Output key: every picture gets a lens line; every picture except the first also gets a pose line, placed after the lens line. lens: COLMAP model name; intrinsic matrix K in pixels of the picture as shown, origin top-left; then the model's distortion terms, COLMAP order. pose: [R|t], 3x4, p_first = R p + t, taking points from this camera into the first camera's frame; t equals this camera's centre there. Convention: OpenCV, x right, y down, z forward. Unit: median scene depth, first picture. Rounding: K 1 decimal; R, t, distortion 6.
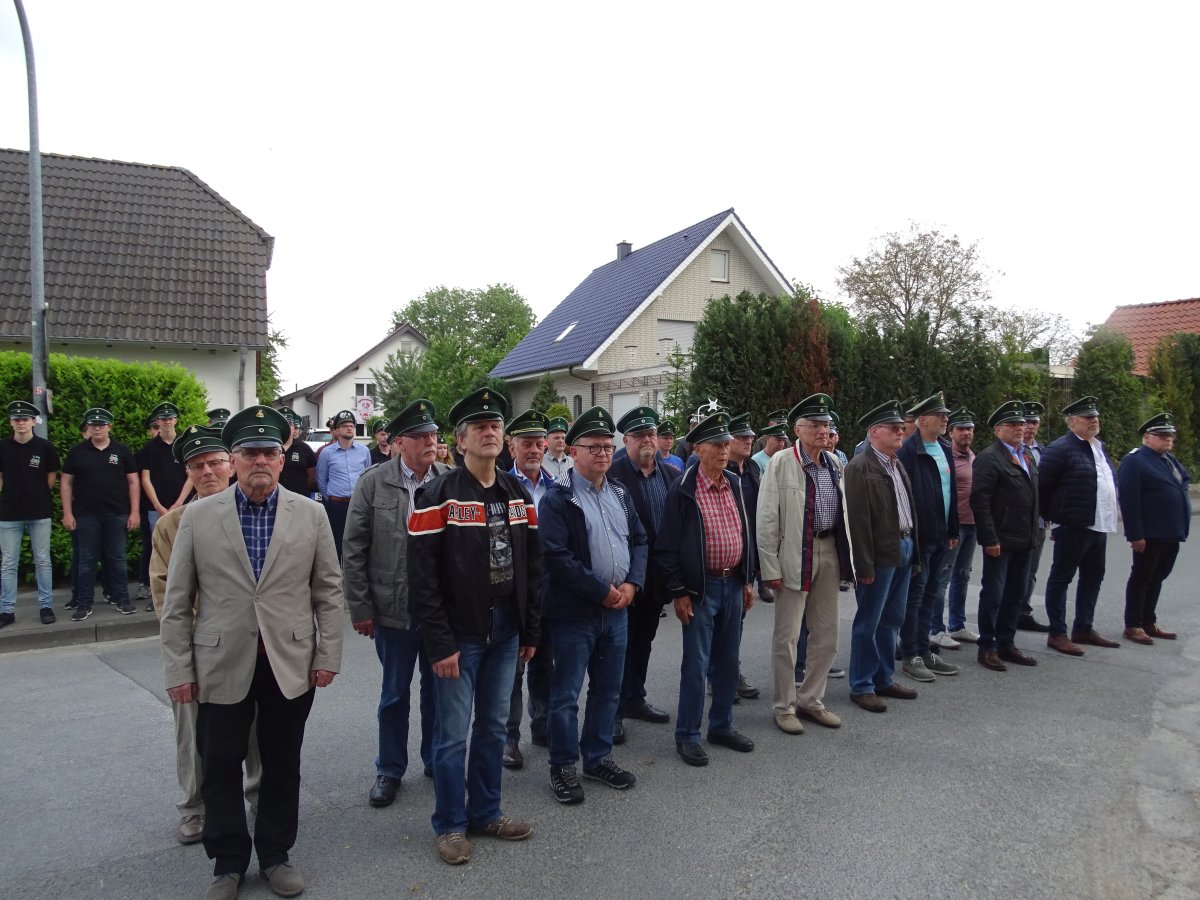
lens RADIAL K [[889.7, 0, 601.7], [0, 889.7, 434.9], [0, 0, 1]] dist [0.025888, -0.004541]
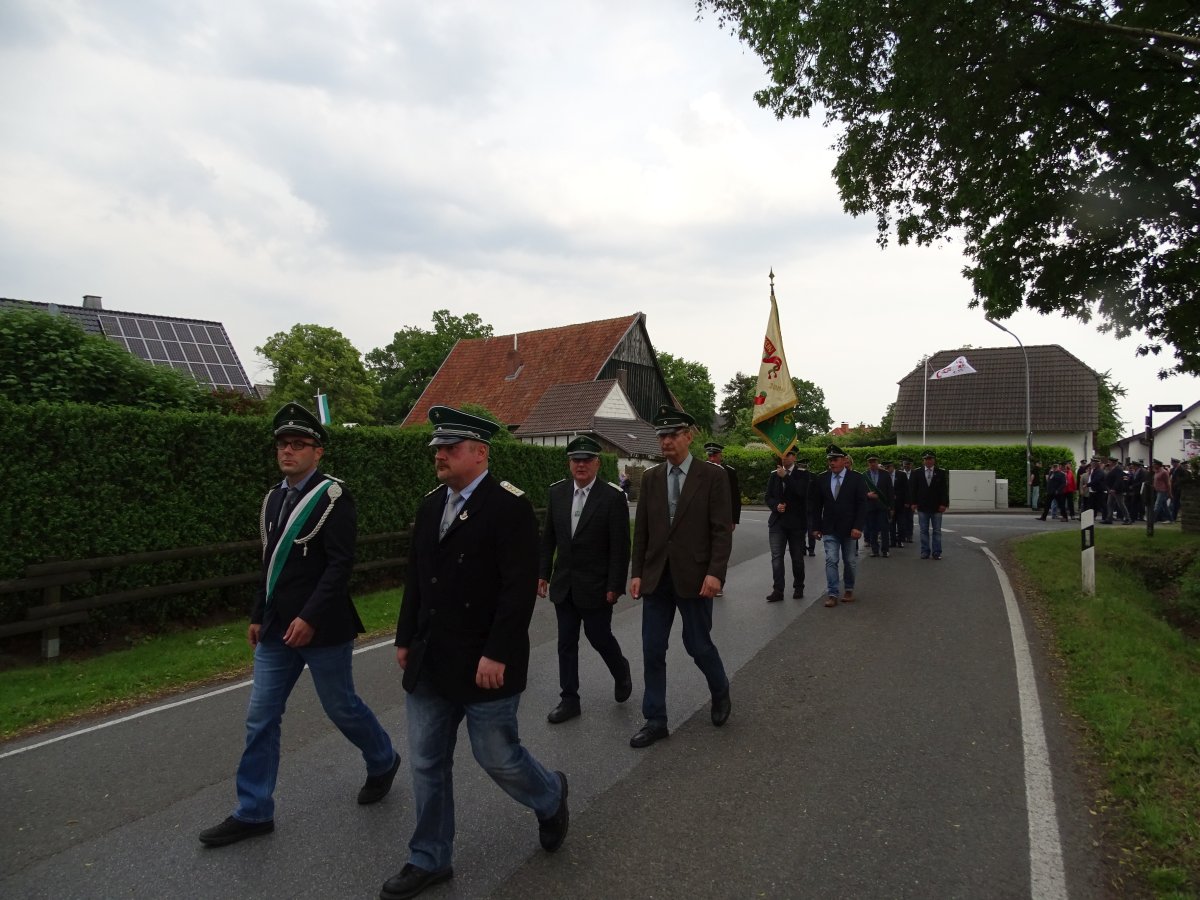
lens RADIAL K [[889.7, 0, 601.7], [0, 889.7, 434.9], [0, 0, 1]] dist [0.025888, -0.004541]
pose [[0.637115, -0.019685, -0.770517, 0.590592], [-0.011073, 0.999337, -0.034686, 0.009366], [0.770689, 0.030631, 0.636475, -1.452654]]
